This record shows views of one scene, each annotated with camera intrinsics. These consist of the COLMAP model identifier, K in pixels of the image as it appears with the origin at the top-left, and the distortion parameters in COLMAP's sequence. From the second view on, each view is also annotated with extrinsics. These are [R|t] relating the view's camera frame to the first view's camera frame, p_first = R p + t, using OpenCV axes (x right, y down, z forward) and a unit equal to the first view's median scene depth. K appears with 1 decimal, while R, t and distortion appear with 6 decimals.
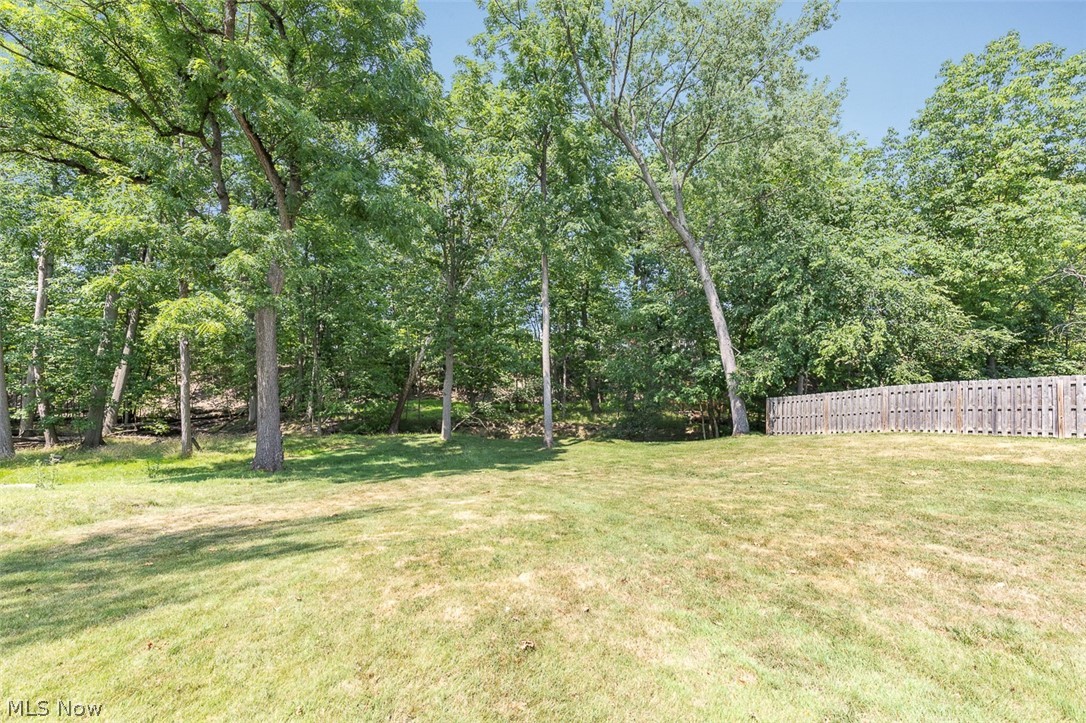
lens RADIAL K [[459.1, 0, 540.9], [0, 459.1, 375.8], [0, 0, 1]] dist [0.001217, -0.008307]
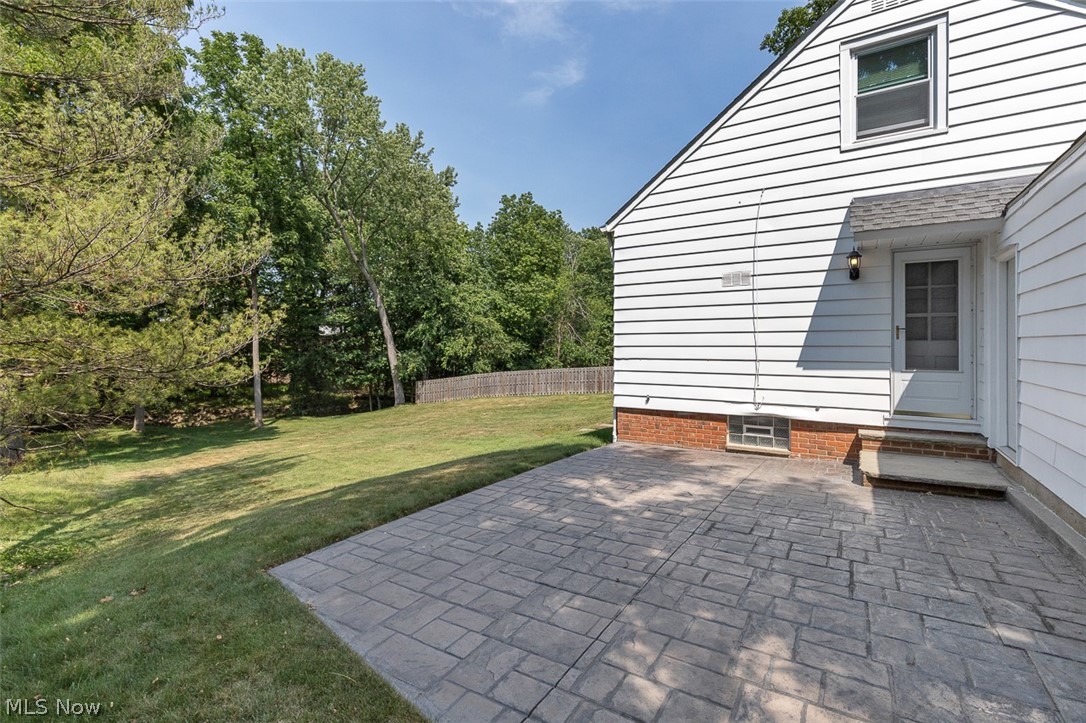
lens RADIAL K [[504.8, 0, 545.7], [0, 504.8, 369.4], [0, 0, 1]] dist [0.004061, -0.000131]
pose [[0.713641, -0.025421, 0.700050, -0.449556], [-0.005960, 0.999085, 0.042355, -0.075202], [-0.700486, -0.034399, 0.712837, -0.616492]]
